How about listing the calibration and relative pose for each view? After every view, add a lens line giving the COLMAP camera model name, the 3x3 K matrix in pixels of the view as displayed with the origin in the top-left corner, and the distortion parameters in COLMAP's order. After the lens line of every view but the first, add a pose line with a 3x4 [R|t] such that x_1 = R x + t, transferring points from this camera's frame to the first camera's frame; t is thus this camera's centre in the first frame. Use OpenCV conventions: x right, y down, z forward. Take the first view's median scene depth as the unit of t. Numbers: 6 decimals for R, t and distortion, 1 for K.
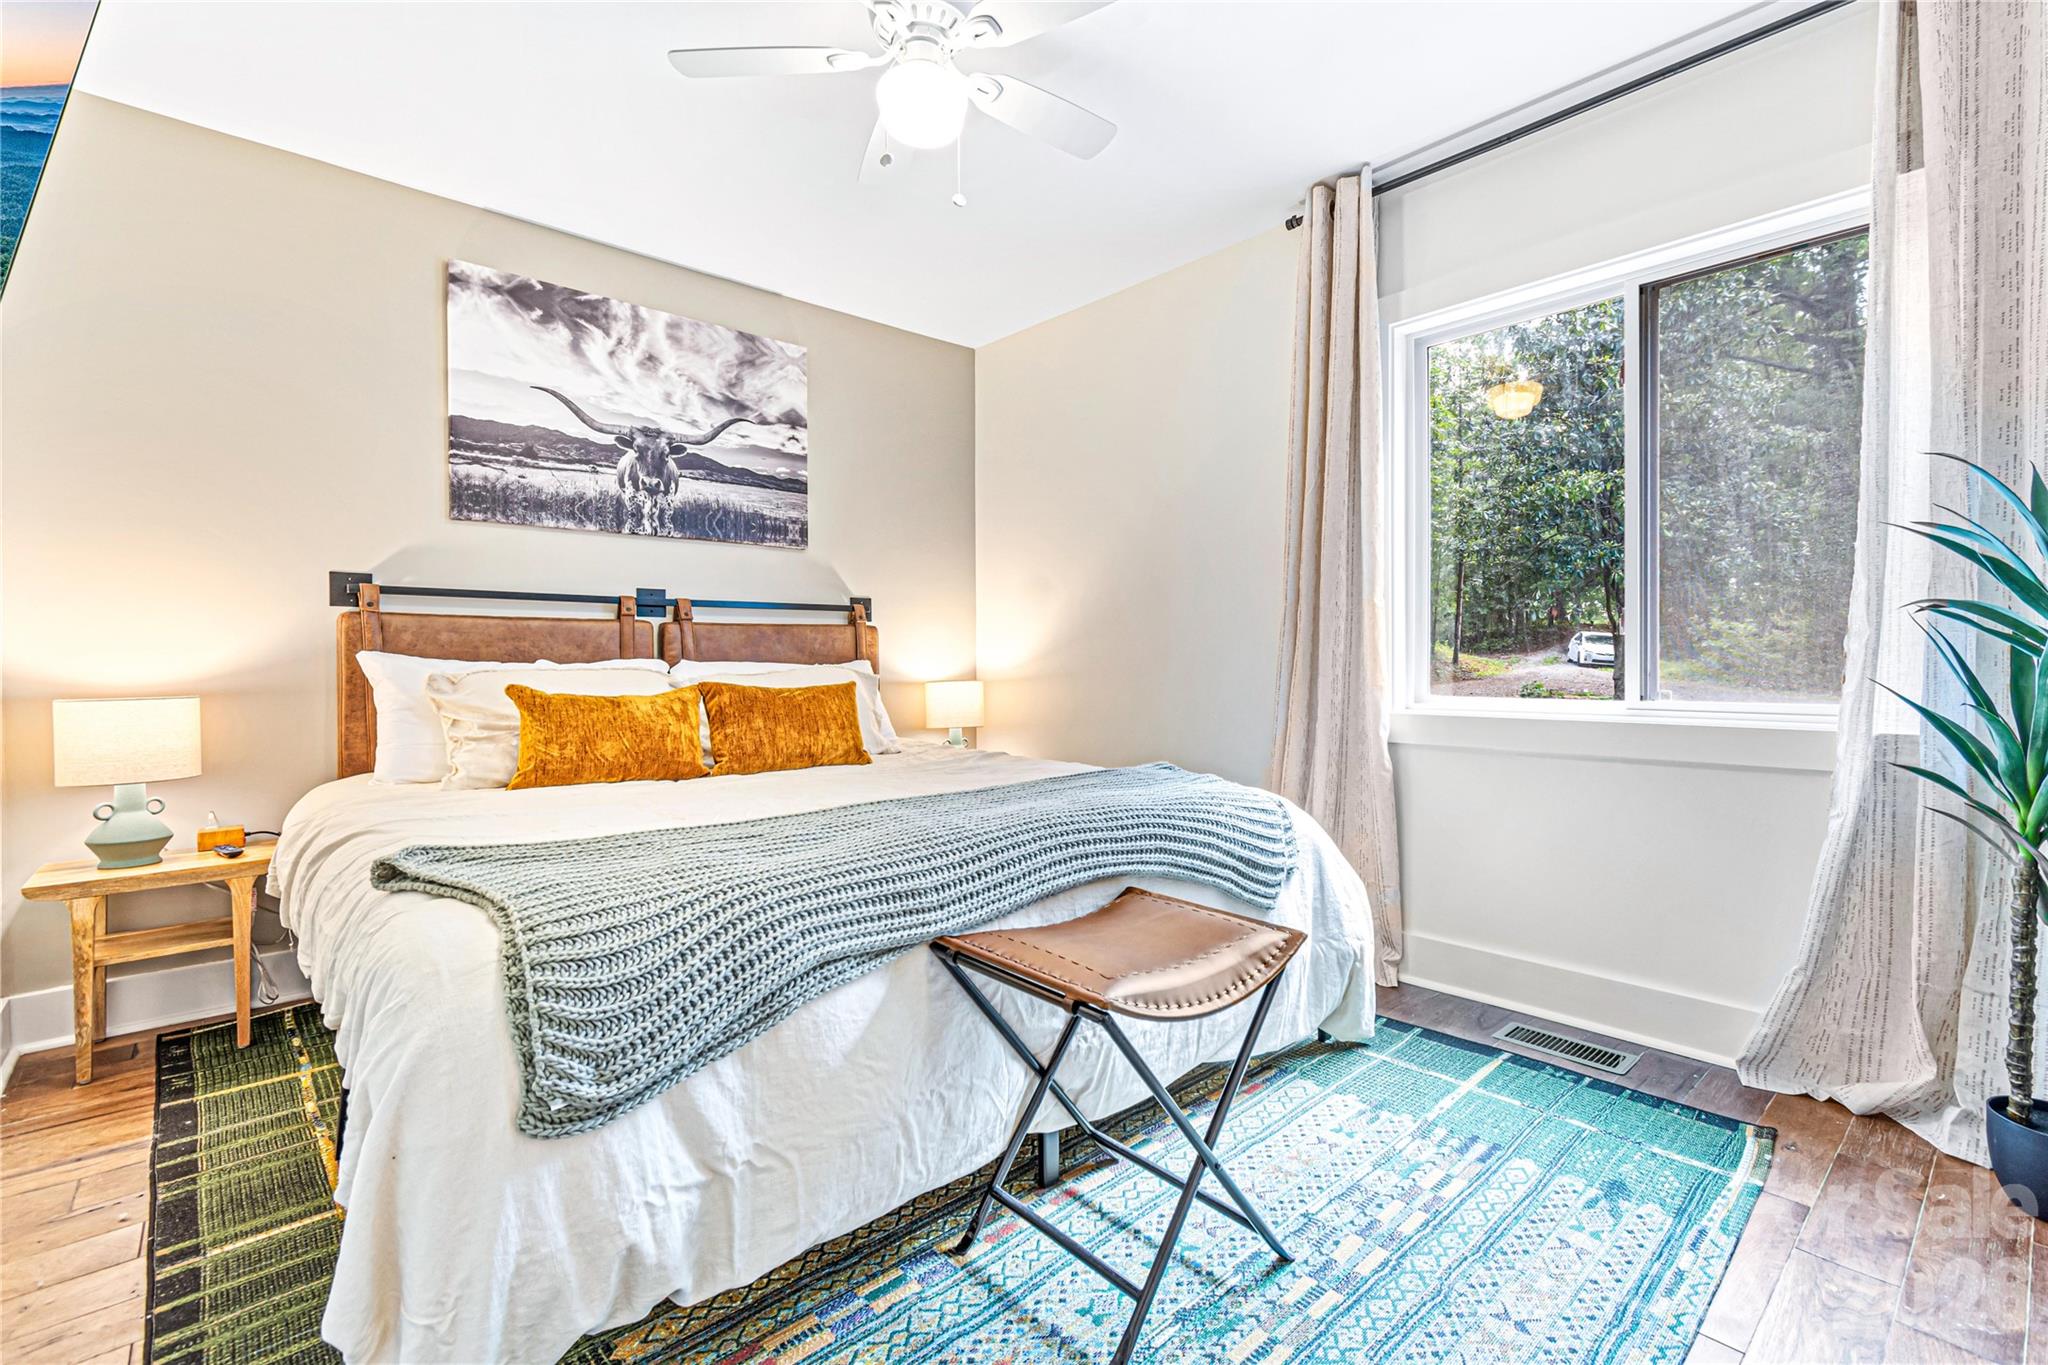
lens RADIAL K [[926.5, 0, 1024.0], [0, 926.5, 682.5], [0, 0, 1]] dist [0.013018, -0.005926]
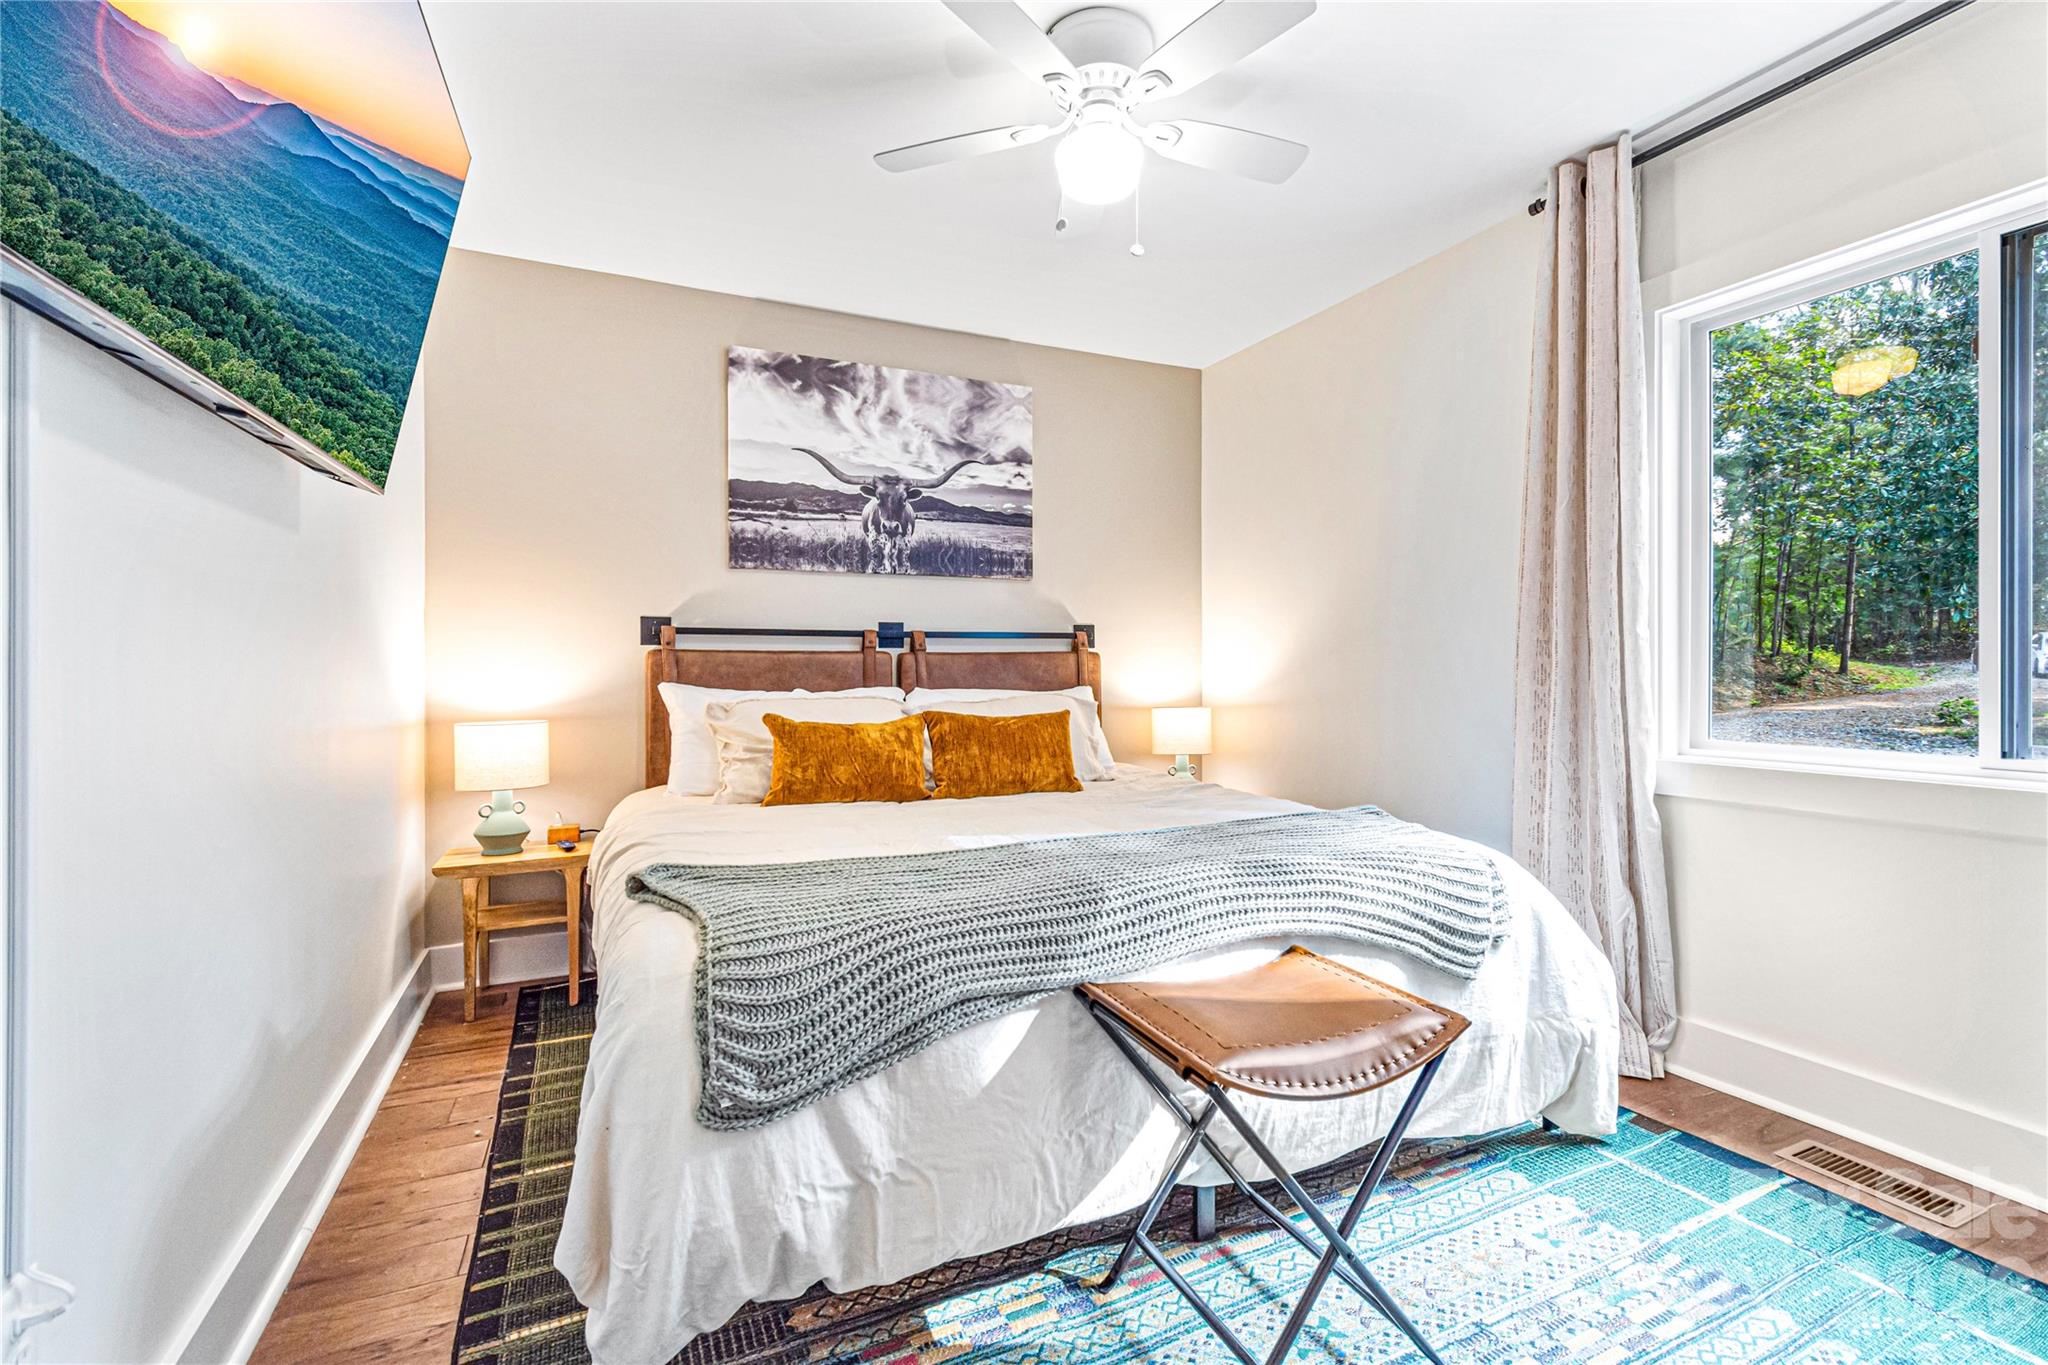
lens RADIAL K [[936.8, 0, 1024.0], [0, 936.8, 682.5], [0, 0, 1]] dist [0.003446, -0.000850]
pose [[0.954059, 0.004201, -0.299588, 0.122556], [-0.004414, 0.999990, -0.000035, -0.046857], [0.299585, 0.001356, 0.954069, -0.013176]]
